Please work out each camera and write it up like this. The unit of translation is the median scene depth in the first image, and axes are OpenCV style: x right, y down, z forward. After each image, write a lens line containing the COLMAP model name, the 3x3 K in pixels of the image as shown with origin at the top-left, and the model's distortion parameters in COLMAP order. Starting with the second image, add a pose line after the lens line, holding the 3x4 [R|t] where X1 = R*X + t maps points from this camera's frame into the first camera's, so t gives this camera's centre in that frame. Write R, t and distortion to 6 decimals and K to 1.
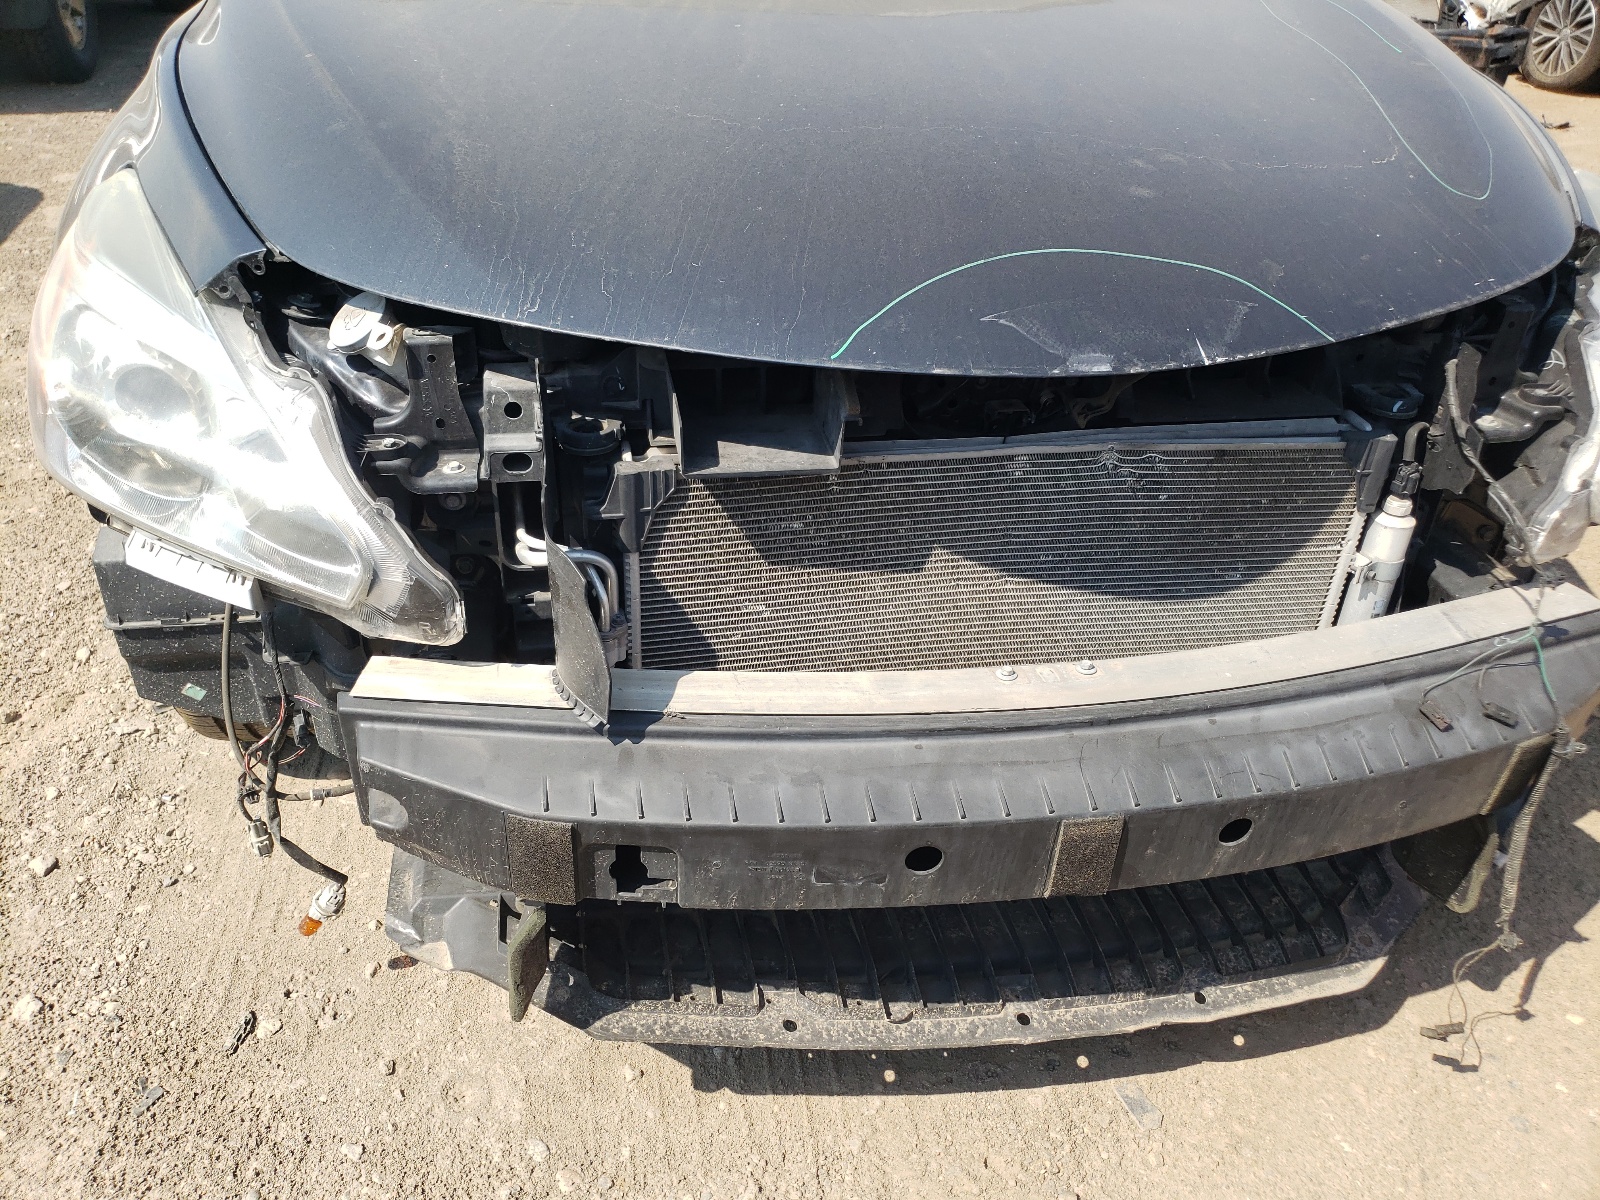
lens RADIAL K [[1328.1, 0, 795.3], [0, 1328.1, 597.3], [0, 0, 1]] dist [-0.013200, 0.004541]
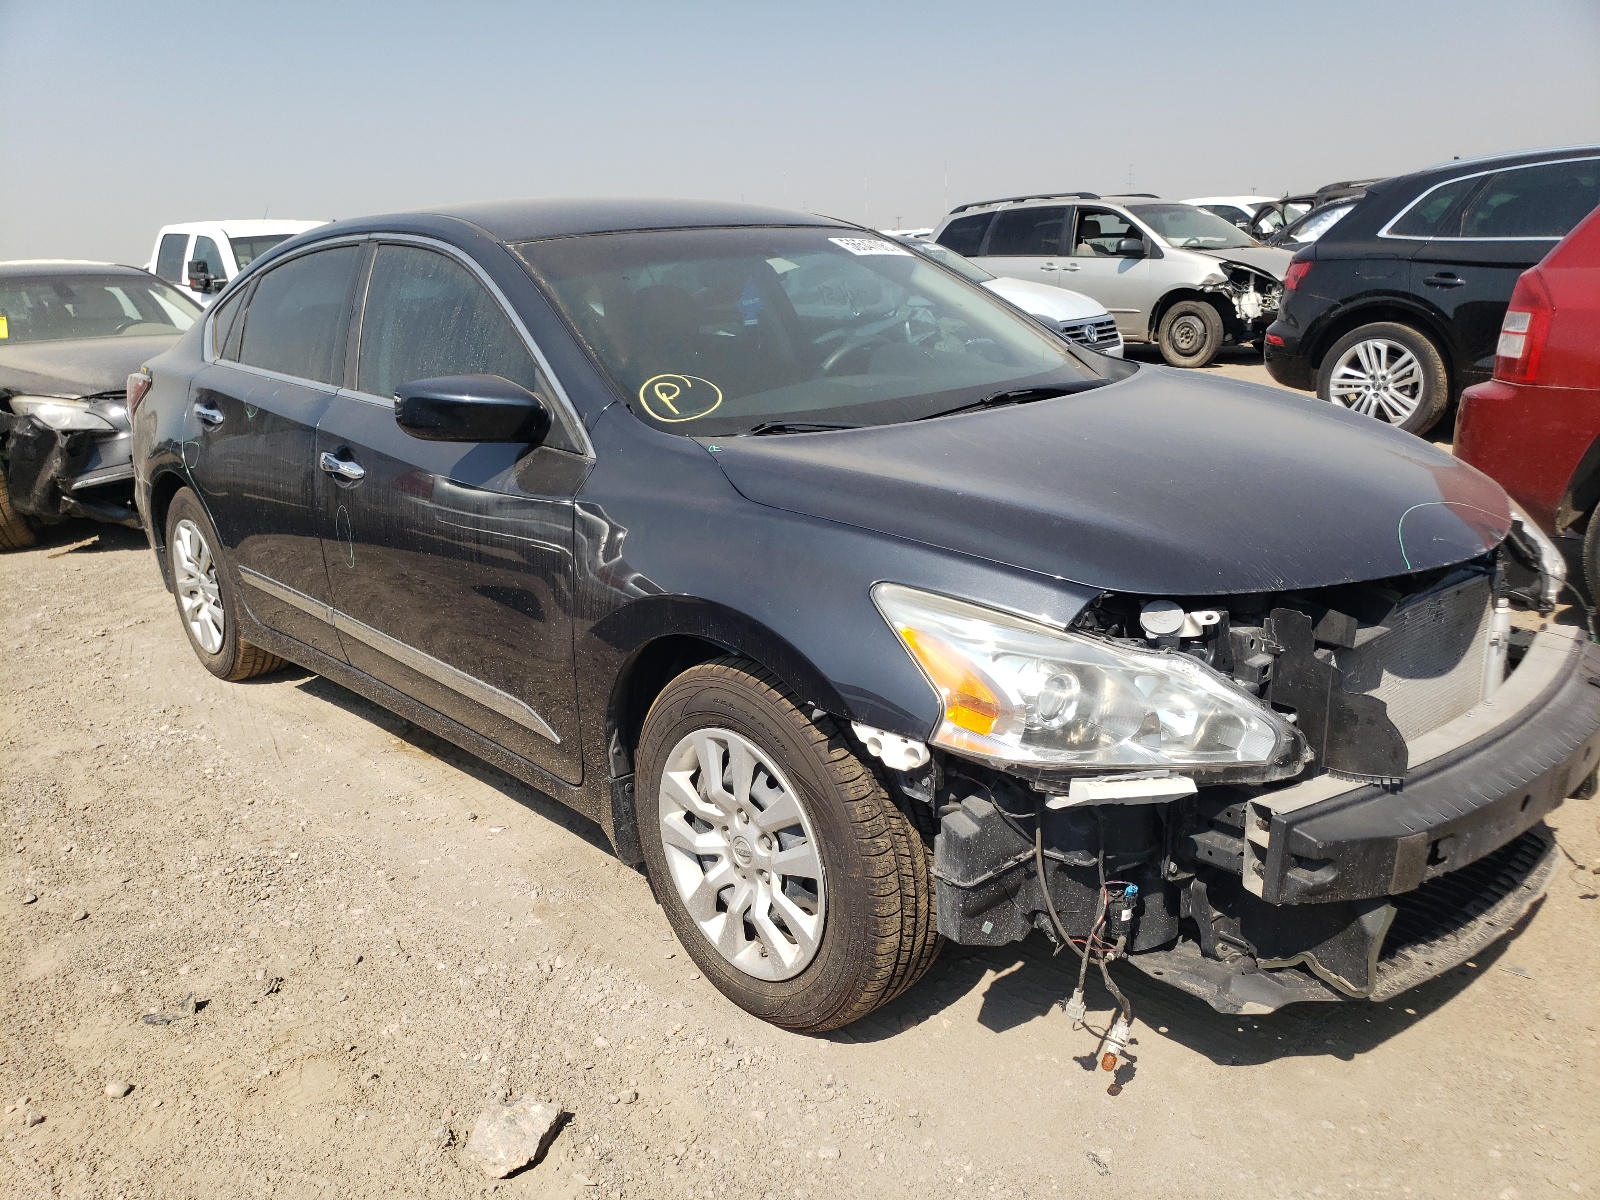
lens RADIAL K [[1328.1, 0, 802.1], [0, 1328.1, 600.2], [0, 0, 1]] dist [-0.013200, 0.004541]
pose [[0.833375, -0.204578, 0.513452, -1.439345], [0.334402, 0.926286, -0.173696, -0.078382], [-0.440069, 0.316453, 0.840355, -0.205980]]
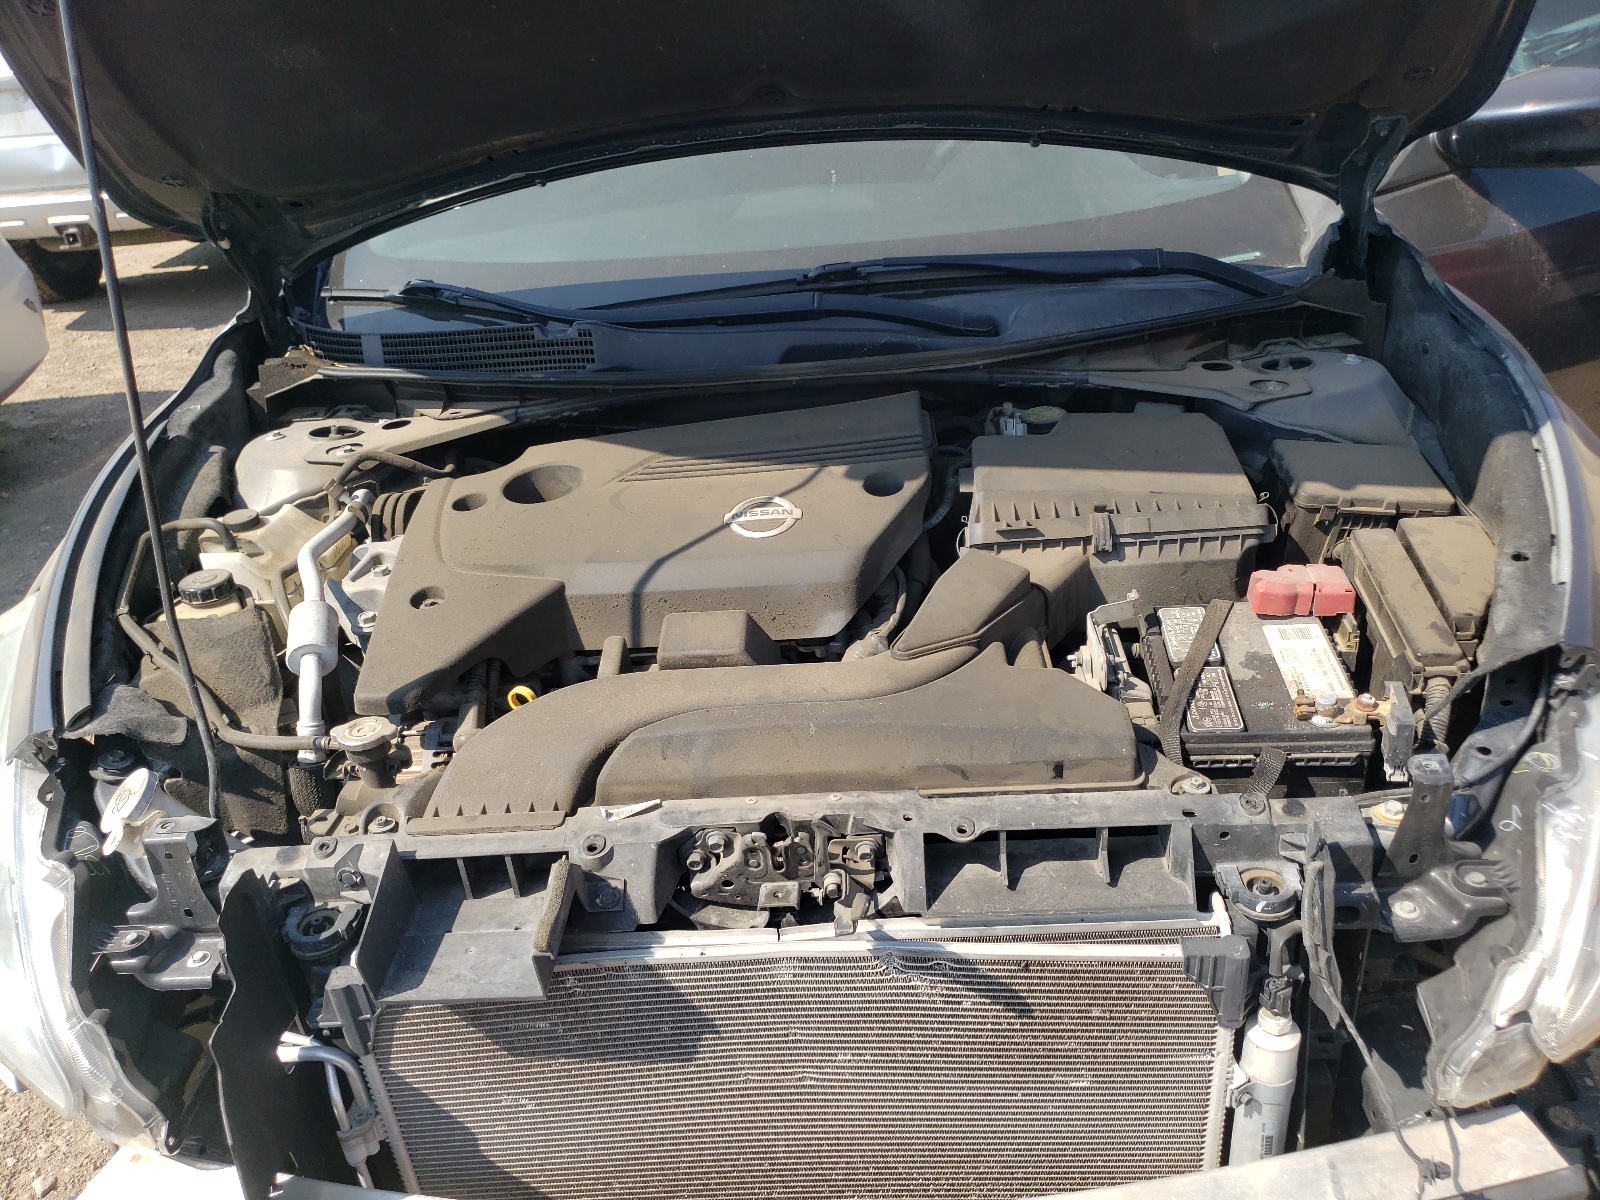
lens RADIAL K [[1328.1, 0, 803.2], [0, 1328.1, 603.8], [0, 0, 1]] dist [-0.013200, 0.004541]
pose [[0.969011, -0.004401, -0.246979, 0.375908], [-0.009532, 0.998430, -0.055191, -0.276126], [0.246834, 0.055835, 0.967448, 0.126815]]
